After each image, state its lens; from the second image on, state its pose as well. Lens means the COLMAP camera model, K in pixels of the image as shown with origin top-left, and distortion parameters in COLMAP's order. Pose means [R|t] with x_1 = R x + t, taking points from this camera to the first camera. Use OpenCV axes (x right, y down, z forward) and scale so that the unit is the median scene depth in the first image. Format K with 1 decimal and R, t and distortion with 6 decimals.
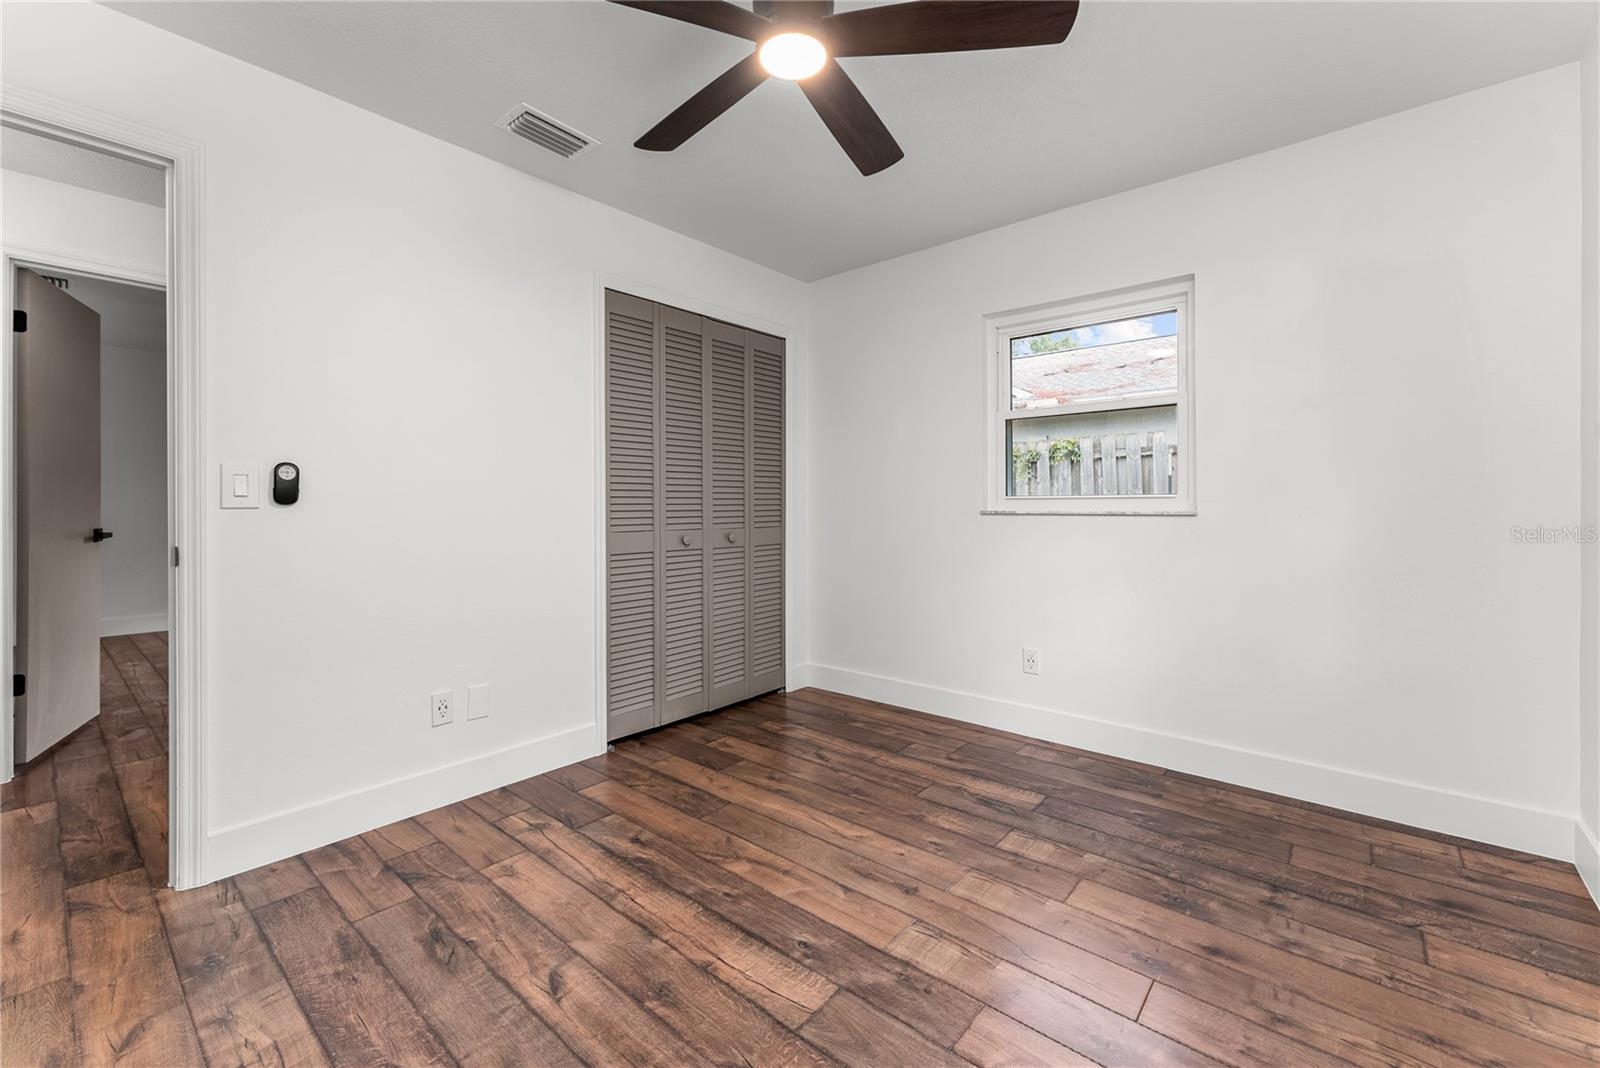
lens RADIAL K [[651.5, 0, 801.1], [0, 651.5, 500.7], [0, 0, 1]] dist [-0.001847, 0.000426]
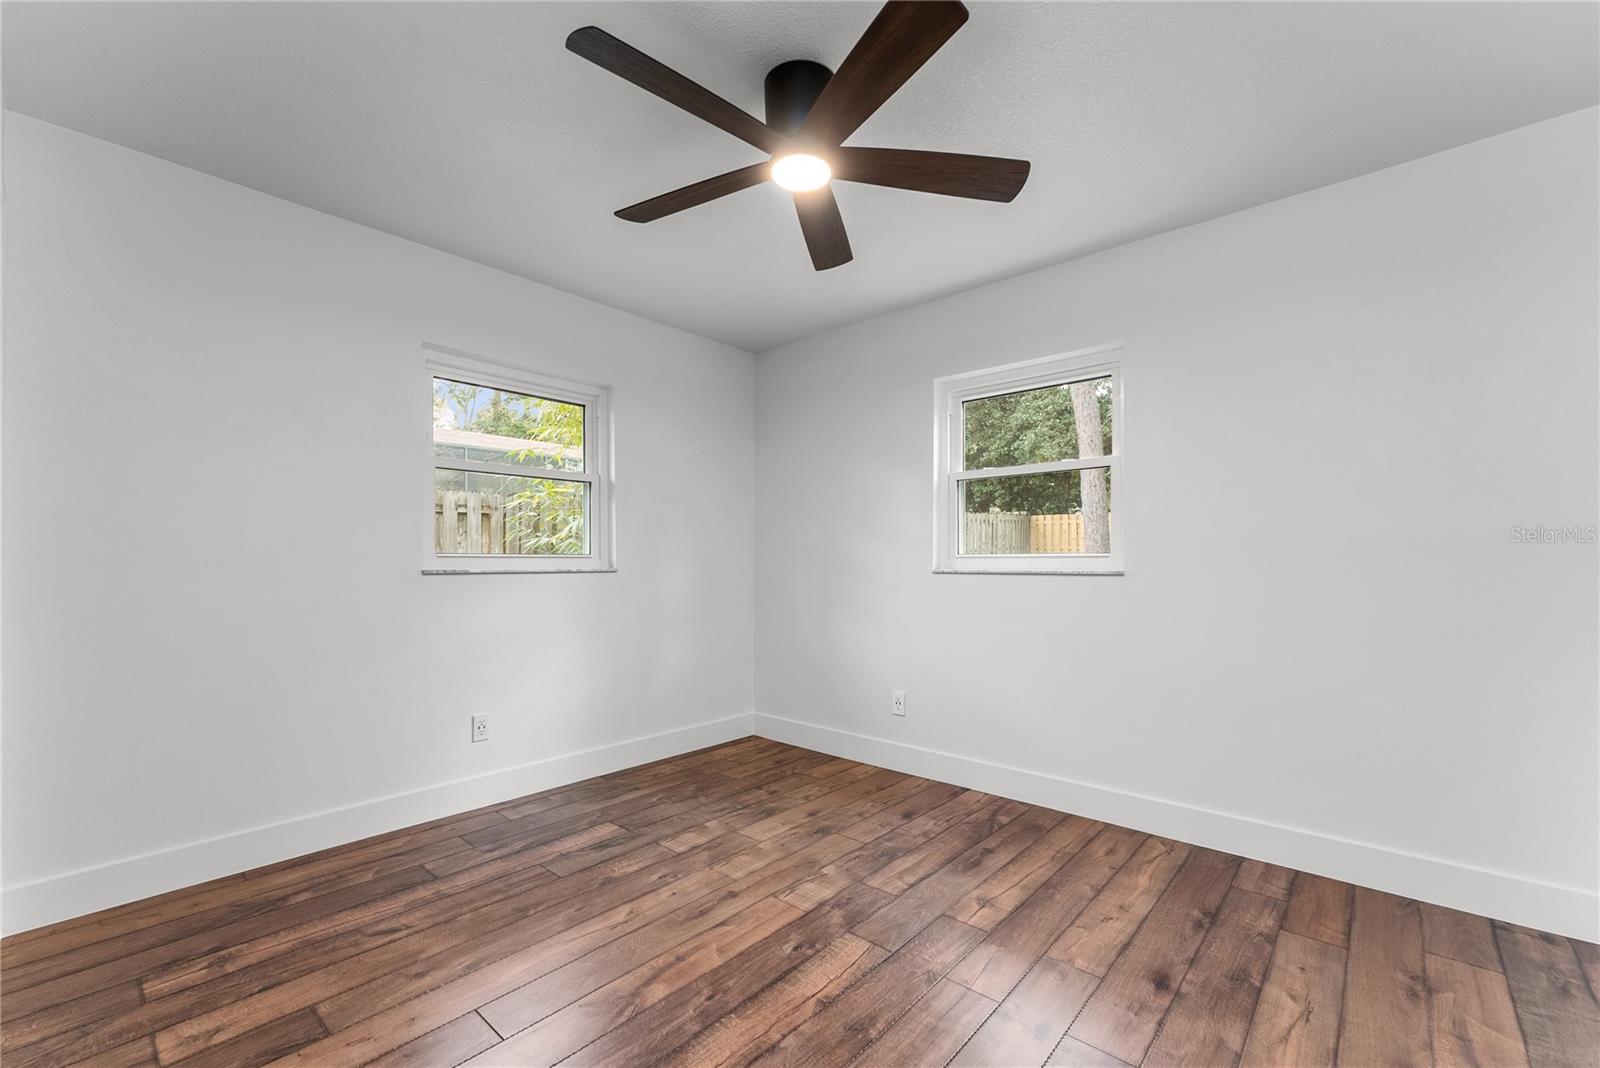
lens RADIAL K [[664.4, 0, 811.9], [0, 664.4, 552.7], [0, 0, 1]] dist [-0.000030, 0.000056]
pose [[0.017898, 0.015231, 0.999724, -0.801369], [-0.005500, 0.999870, -0.015134, 0.003496], [-0.999825, -0.005227, 0.017980, 0.654419]]
